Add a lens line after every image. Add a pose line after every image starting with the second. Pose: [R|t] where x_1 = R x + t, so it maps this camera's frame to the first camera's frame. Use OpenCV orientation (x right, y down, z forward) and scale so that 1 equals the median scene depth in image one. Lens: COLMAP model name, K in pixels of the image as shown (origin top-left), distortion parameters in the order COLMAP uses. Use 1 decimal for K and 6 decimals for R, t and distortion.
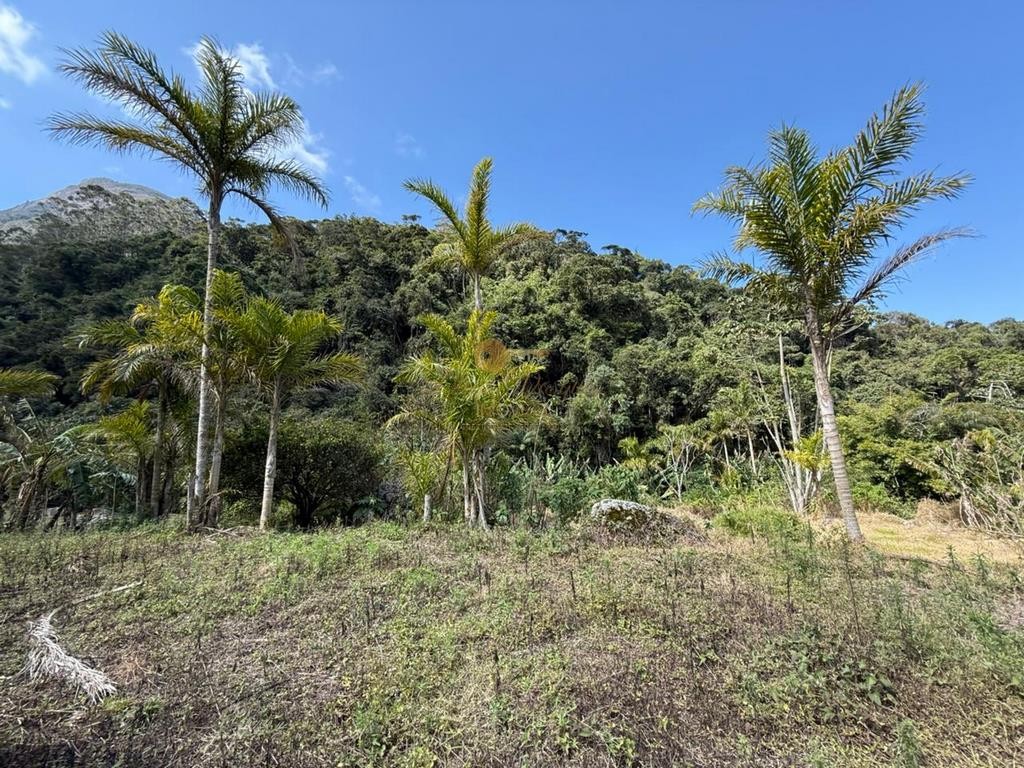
lens RADIAL K [[406.6, 0, 515.2], [0, 406.6, 383.1], [0, 0, 1]] dist [-0.000453, -0.000095]
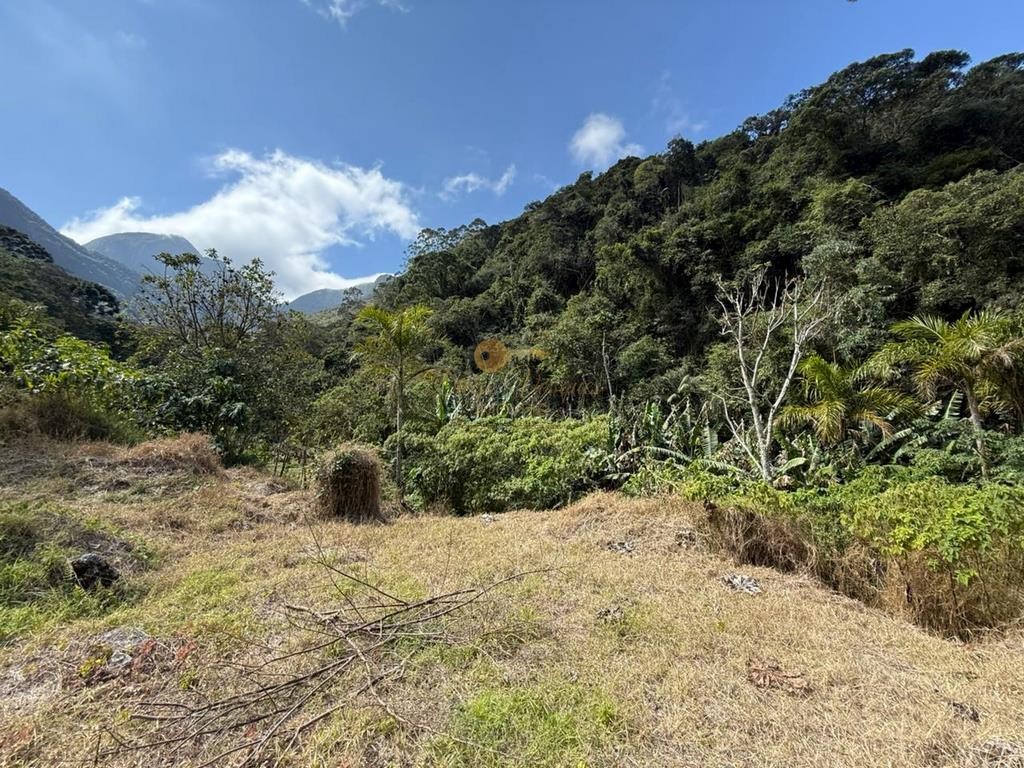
lens RADIAL K [[406.6, 0, 515.2], [0, 406.6, 383.1], [0, 0, 1]] dist [-0.000453, -0.000095]
pose [[0.746022, -0.045100, -0.664393, 0.310149], [0.079047, 0.996647, 0.021105, 0.116397], [0.661213, -0.068263, 0.747086, 0.403323]]
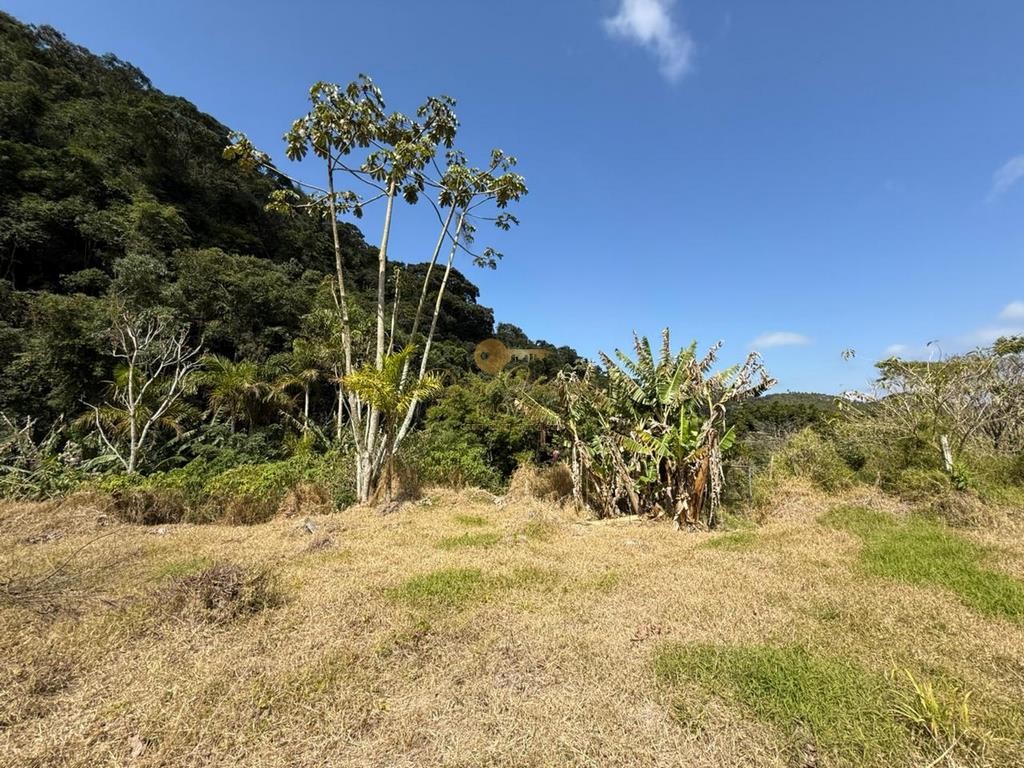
lens RADIAL K [[406.6, 0, 515.2], [0, 406.6, 383.1], [0, 0, 1]] dist [-0.000453, -0.000095]
pose [[0.691490, 0.138933, 0.708900, 0.239973], [-0.162514, 0.986095, -0.034736, 0.085593], [-0.703868, -0.091187, 0.704453, 0.262092]]
